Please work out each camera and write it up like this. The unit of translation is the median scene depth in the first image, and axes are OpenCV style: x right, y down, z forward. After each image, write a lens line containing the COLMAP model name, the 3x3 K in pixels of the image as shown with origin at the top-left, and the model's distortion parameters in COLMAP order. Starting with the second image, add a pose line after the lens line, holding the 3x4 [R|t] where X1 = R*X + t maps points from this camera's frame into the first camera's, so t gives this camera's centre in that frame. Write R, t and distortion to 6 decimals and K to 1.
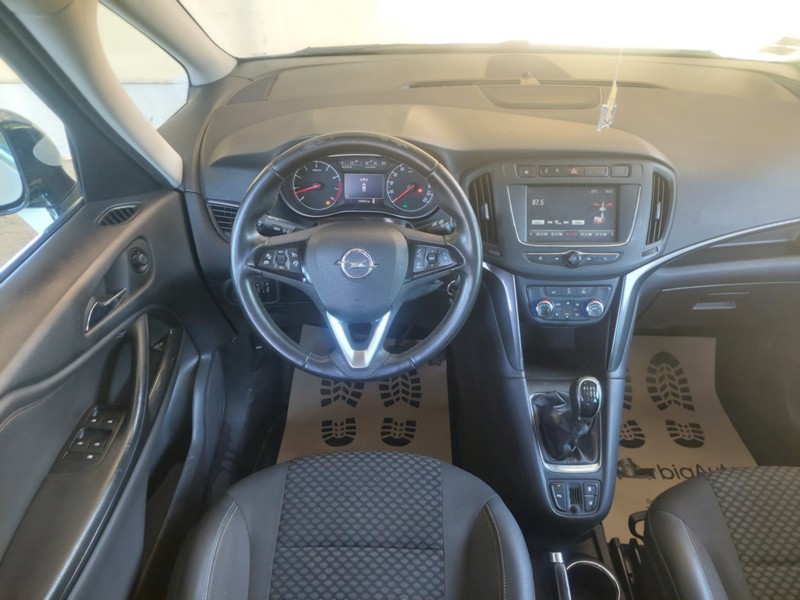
lens RADIAL K [[571.0, 0, 398.1], [0, 571.0, 306.5], [0, 0, 1]] dist [0.025861, -0.015204]
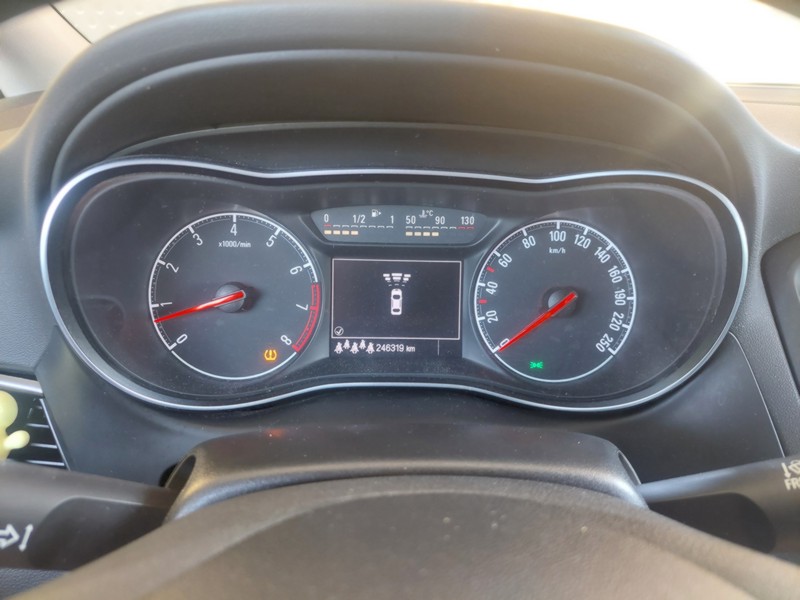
lens RADIAL K [[571.0, 0, 402.7], [0, 571.0, 300.2], [0, 0, 1]] dist [0.025861, -0.015204]
pose [[0.999329, 0.001578, 0.036607, -0.072237], [0.006971, 0.972639, -0.232218, -0.151117], [-0.035971, 0.232317, 0.971975, 0.764096]]
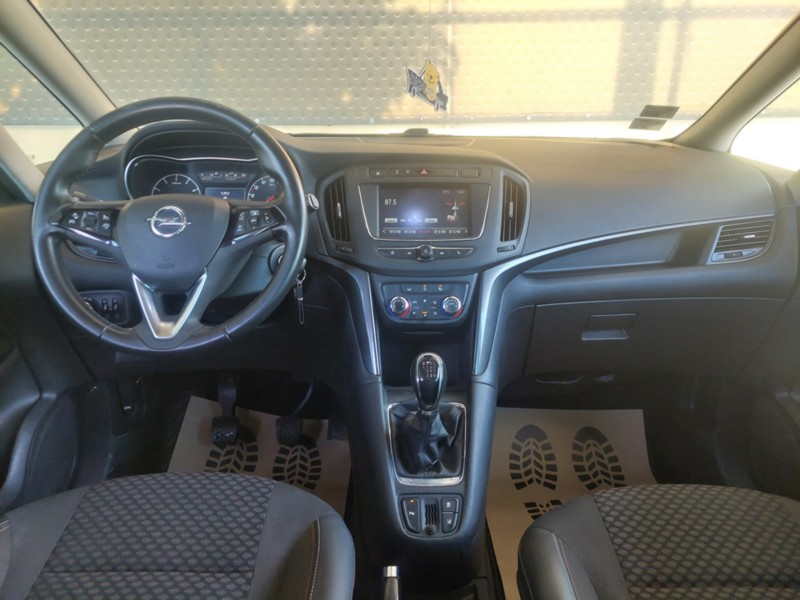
lens RADIAL K [[571.0, 0, 402.0], [0, 571.0, 301.3], [0, 0, 1]] dist [0.025861, -0.015204]
pose [[0.999835, -0.003133, 0.017886, 0.246334], [0.008663, 0.947978, -0.318216, 0.295586], [-0.015958, 0.318319, 0.947849, 0.117604]]
